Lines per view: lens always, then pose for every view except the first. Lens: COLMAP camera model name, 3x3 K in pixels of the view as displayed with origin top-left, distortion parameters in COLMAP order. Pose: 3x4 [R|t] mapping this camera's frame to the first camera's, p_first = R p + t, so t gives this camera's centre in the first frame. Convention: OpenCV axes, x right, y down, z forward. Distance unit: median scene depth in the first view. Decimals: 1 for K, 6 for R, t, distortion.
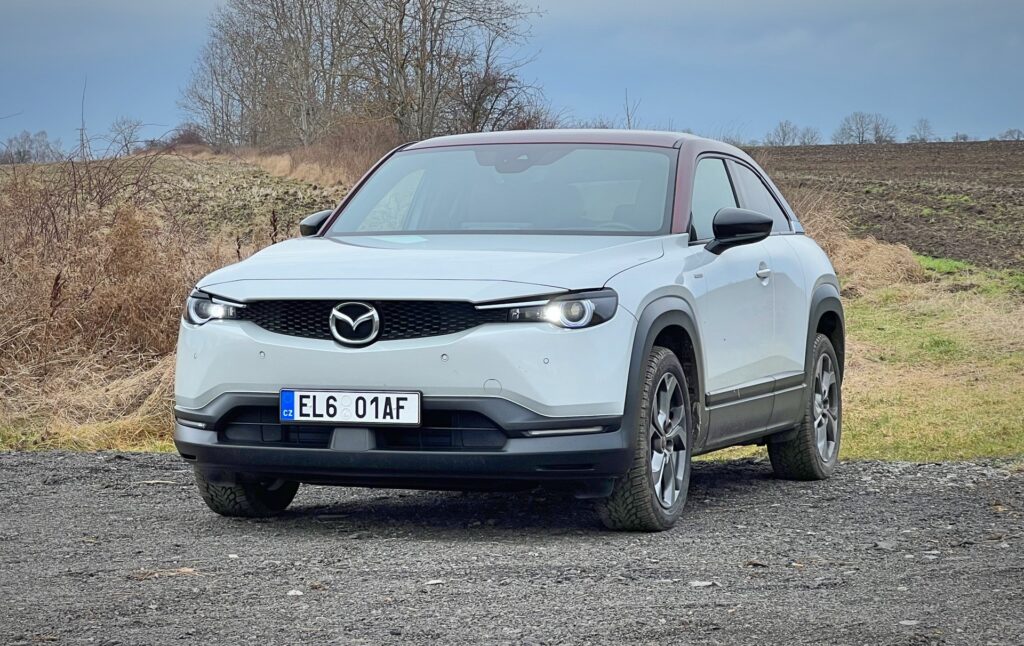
lens RADIAL K [[2378.9, 0, 513.9], [0, 2378.9, 319.8], [0, 0, 1]] dist [-0.019264, 0.000000]
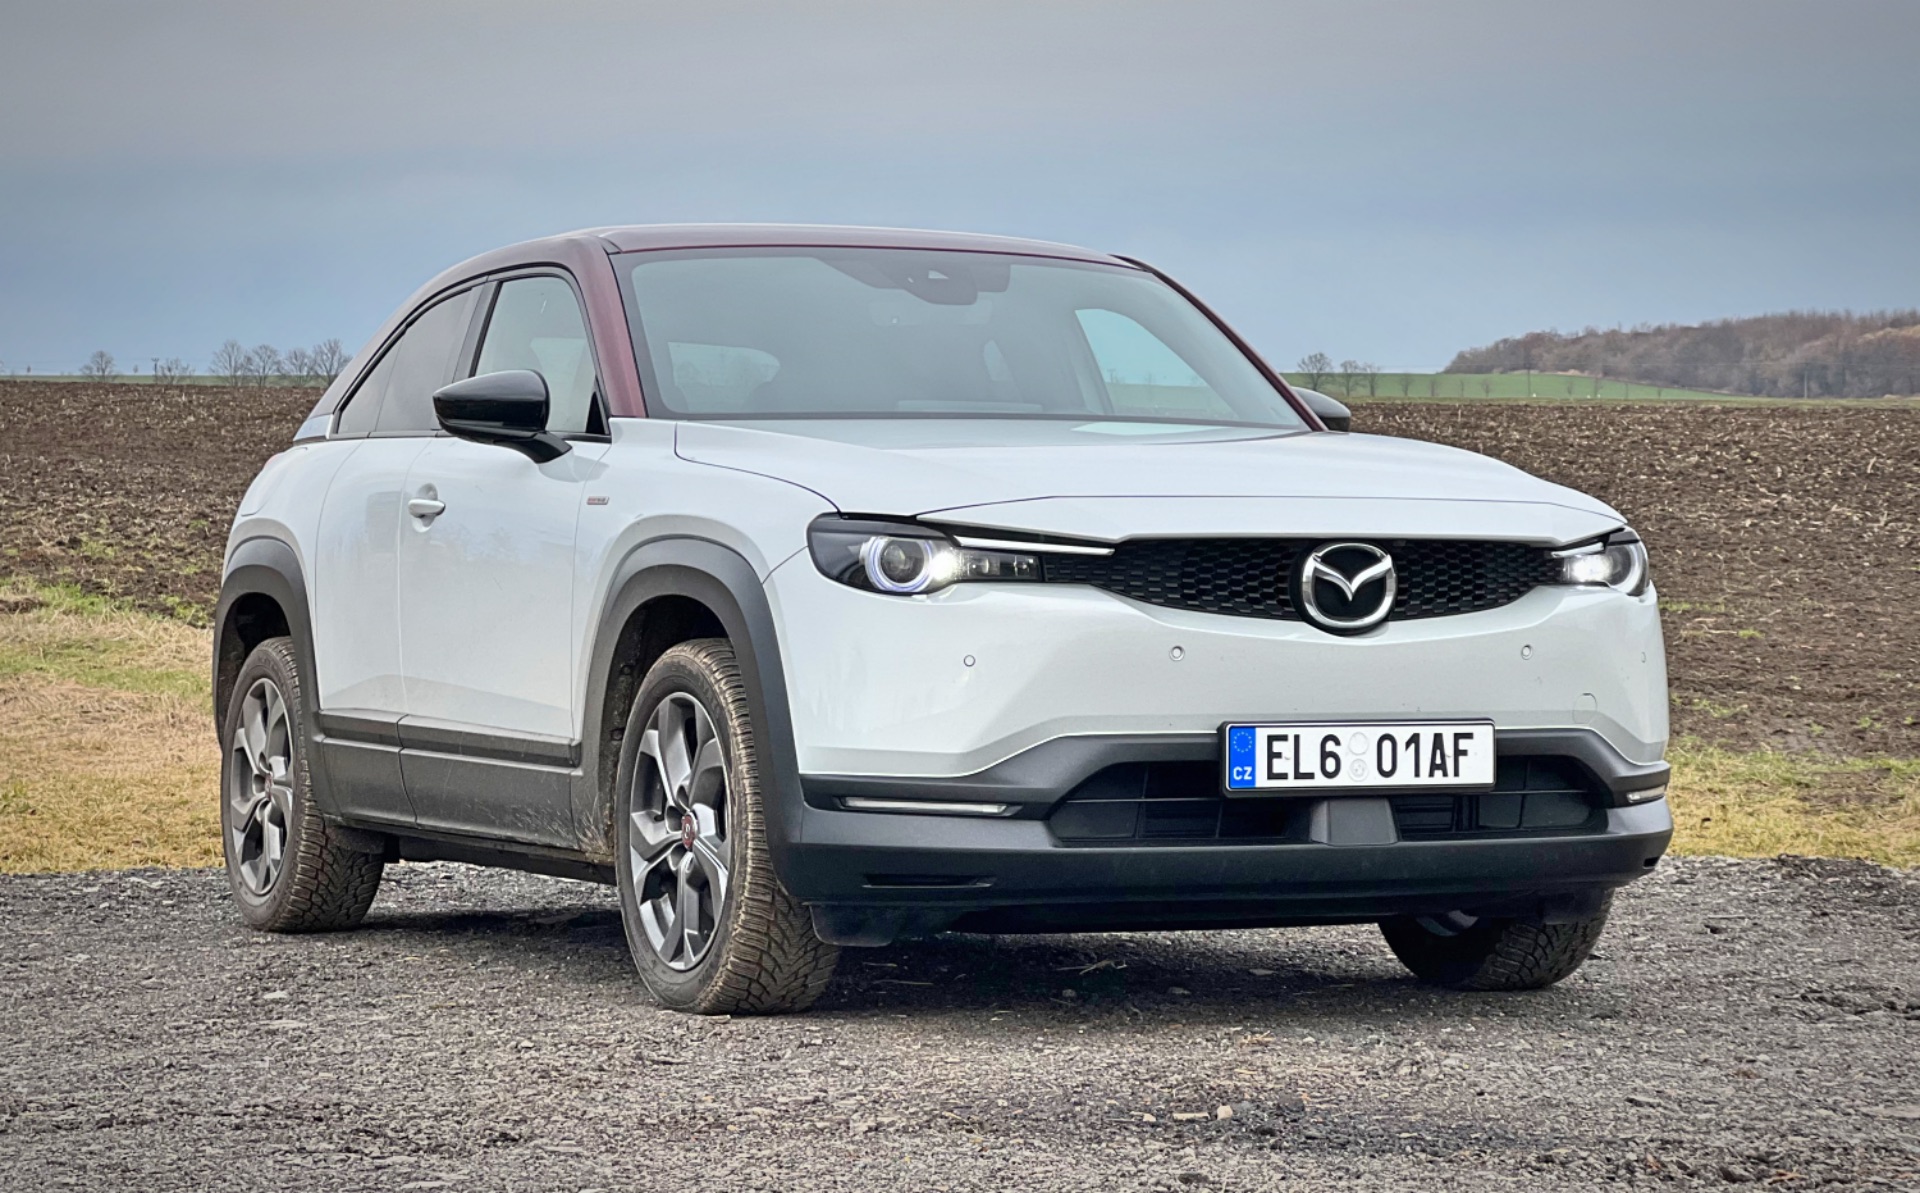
lens RADIAL K [[4182.6, 0, 957.2], [0, 4182.6, 594.4], [0, 0, 1]] dist [0.088092, 0.000000]
pose [[0.721834, 0.001174, 0.692065, -0.724337], [0.013504, 0.999784, -0.015781, 0.015754], [-0.691935, 0.020737, 0.721662, 0.431688]]
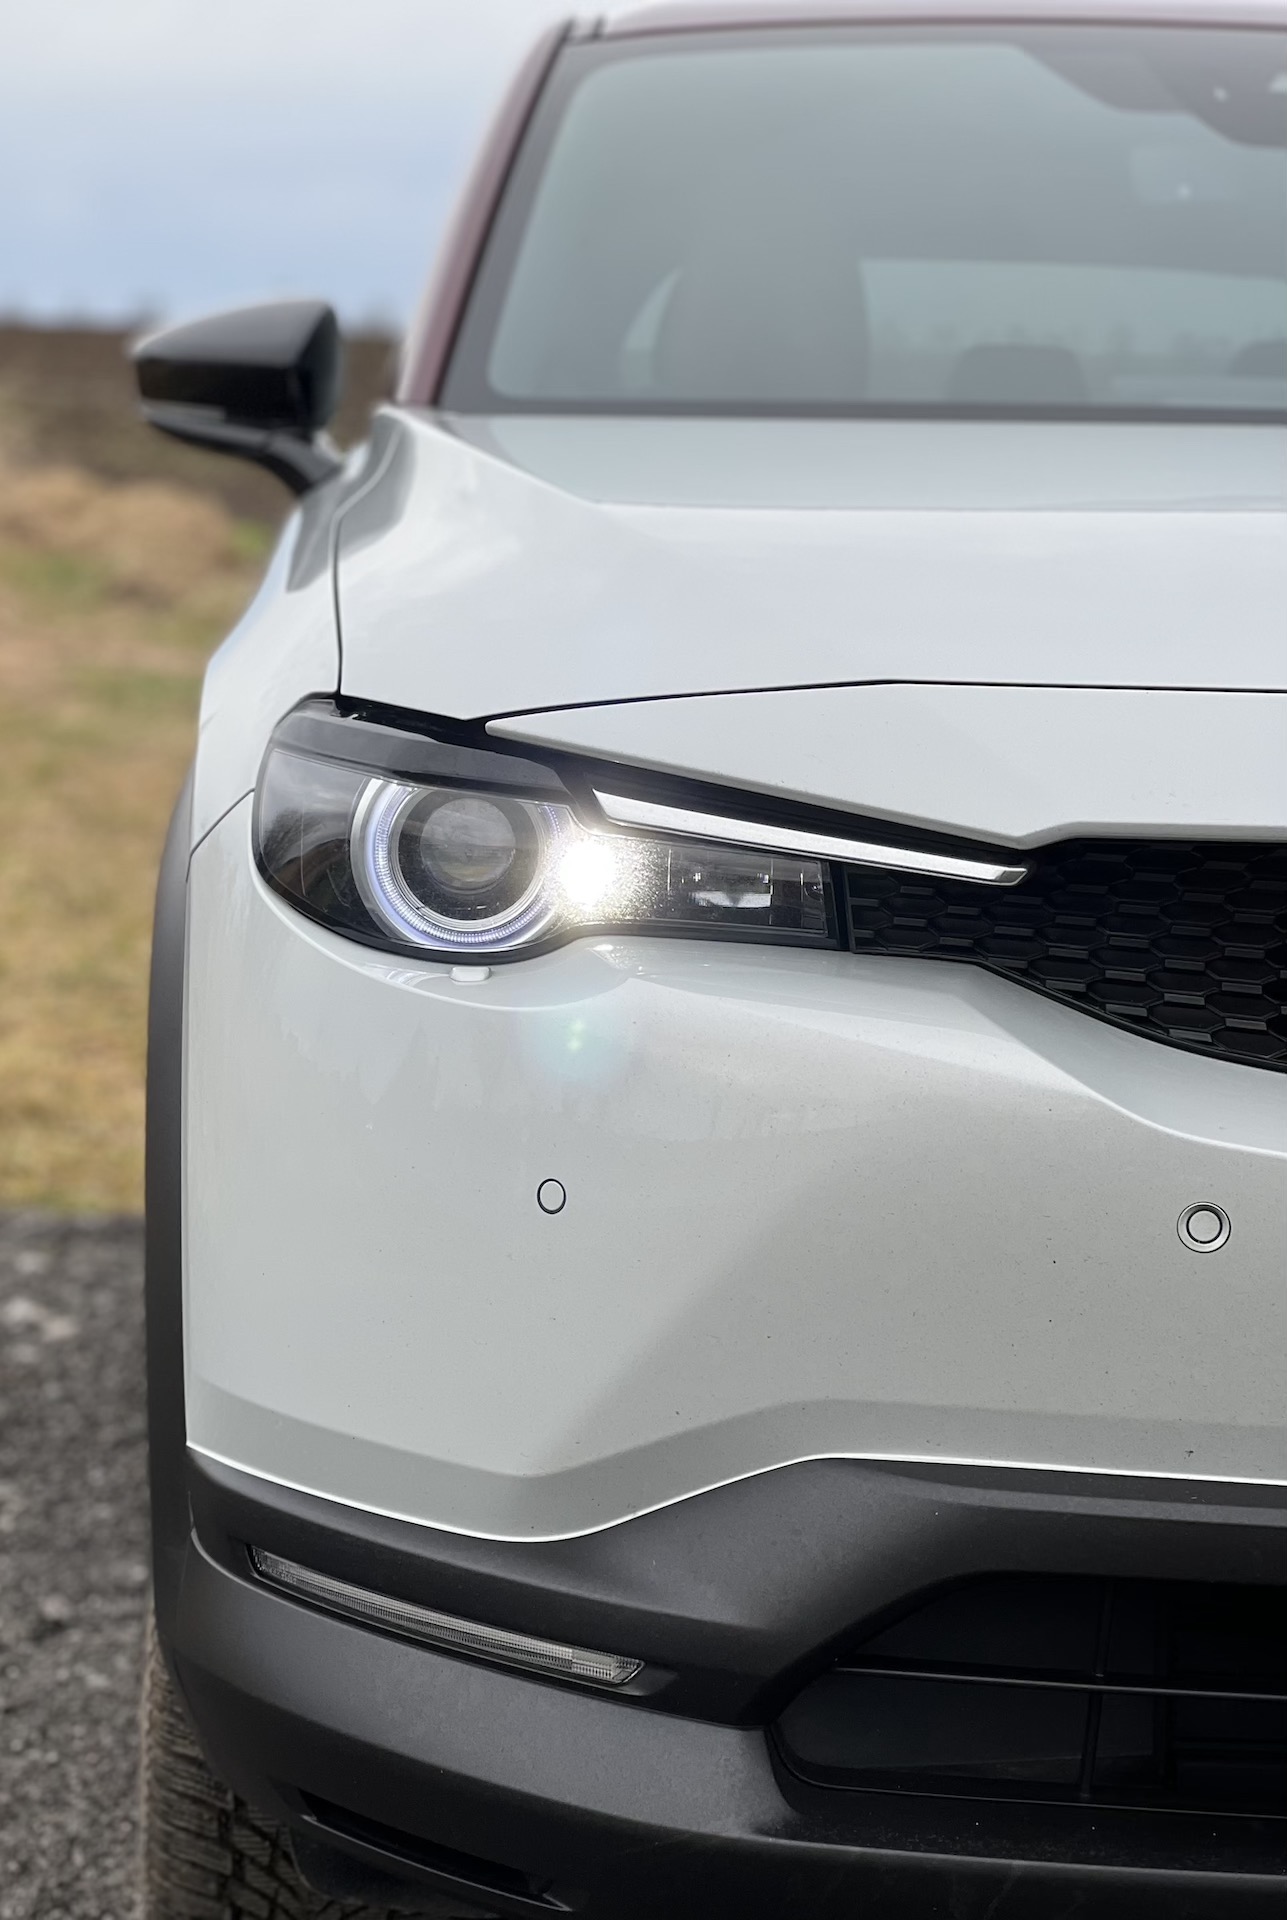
lens RADIAL K [[4064.9, 0, 648.5], [0, 4064.9, 969.1], [0, 0, 1]] dist [0.184851, 0.000000]
pose [[0.929906, -0.006385, 0.367743, -0.228548], [-0.025347, 0.996360, 0.081394, -0.019798], [-0.366924, -0.085010, 0.926359, 0.797270]]
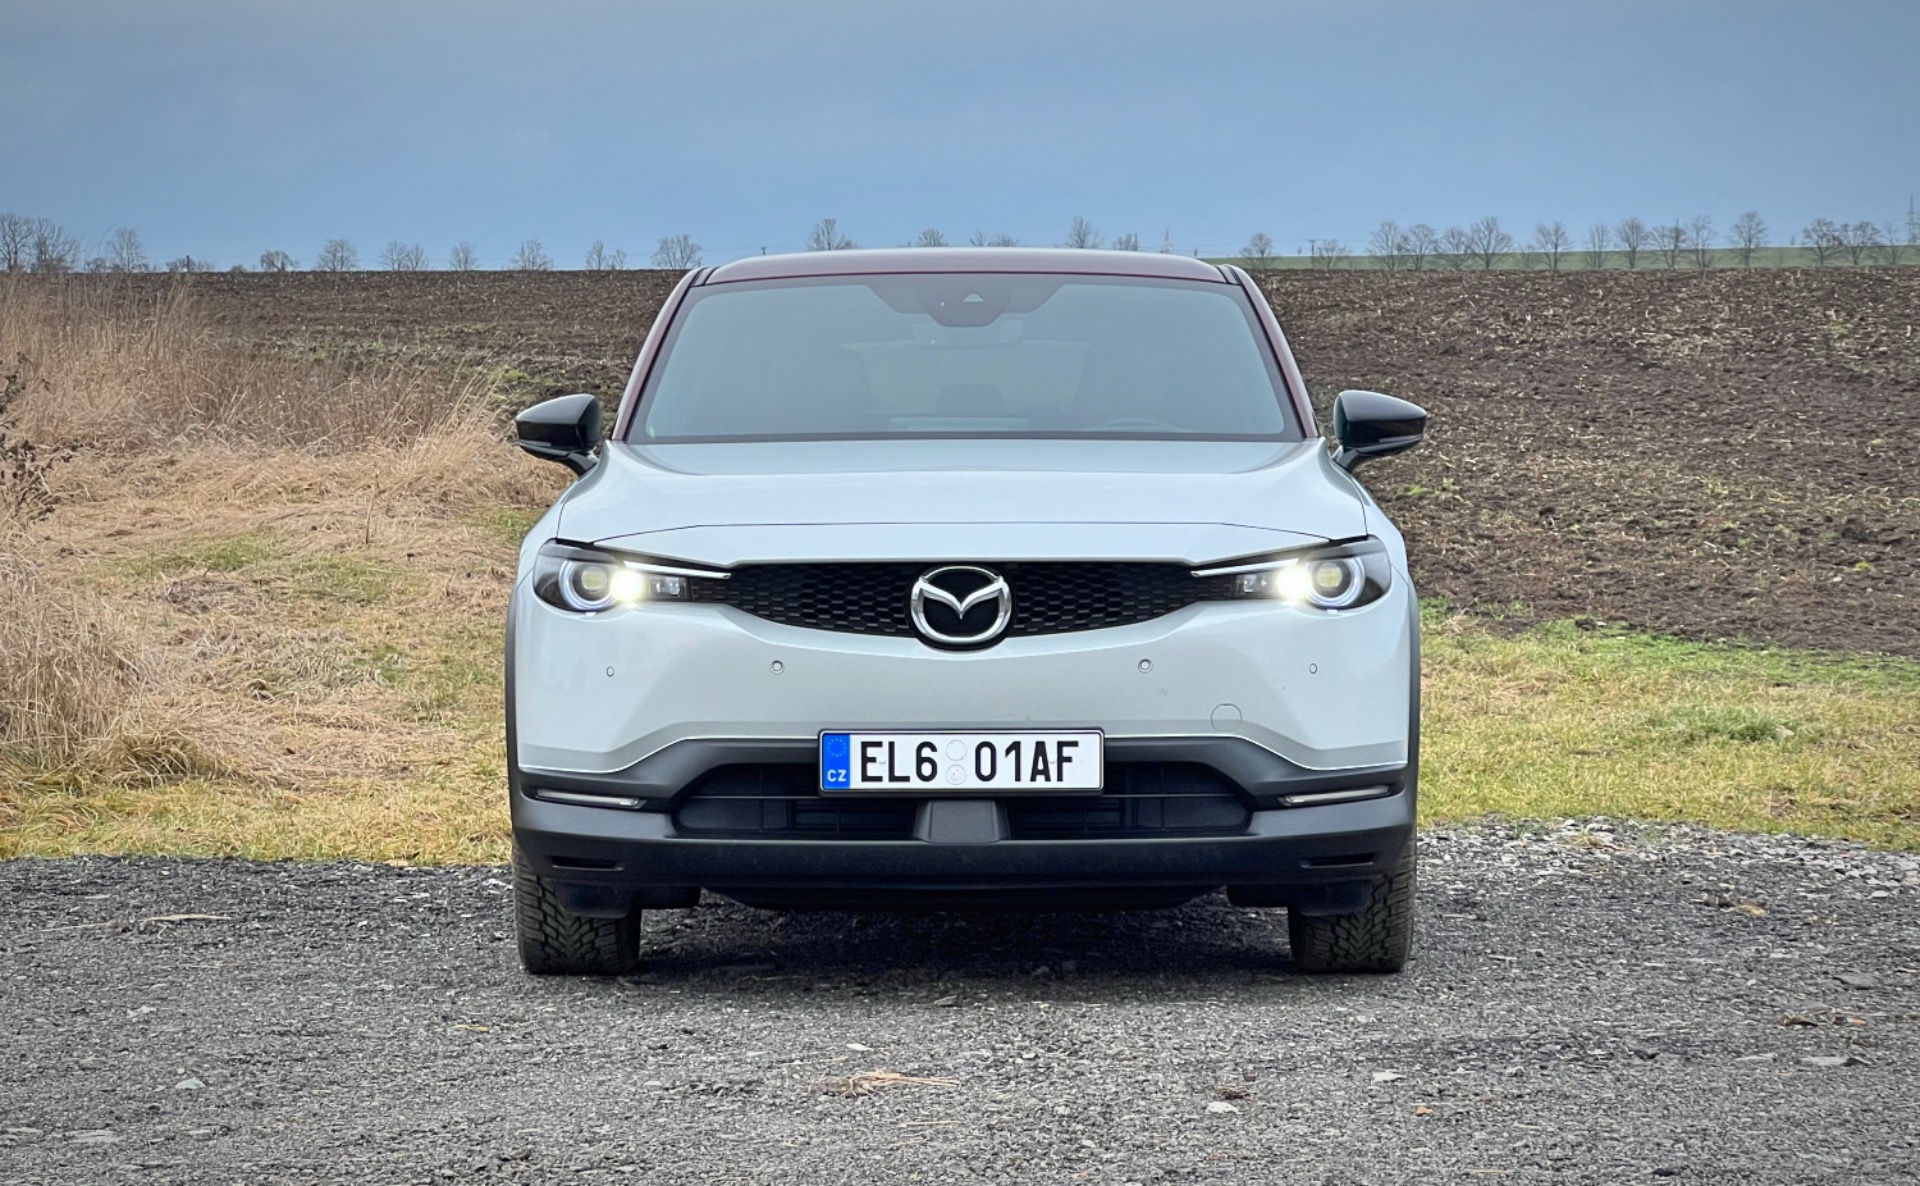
lens RADIAL K [[4182.6, 0, 961.7], [0, 4182.6, 601.2], [0, 0, 1]] dist [0.088092, 0.000000]
pose [[0.947756, -0.013251, 0.318722, -0.368091], [0.011997, 0.999911, 0.005898, -0.005017], [-0.318772, -0.001766, 0.947830, 0.104292]]
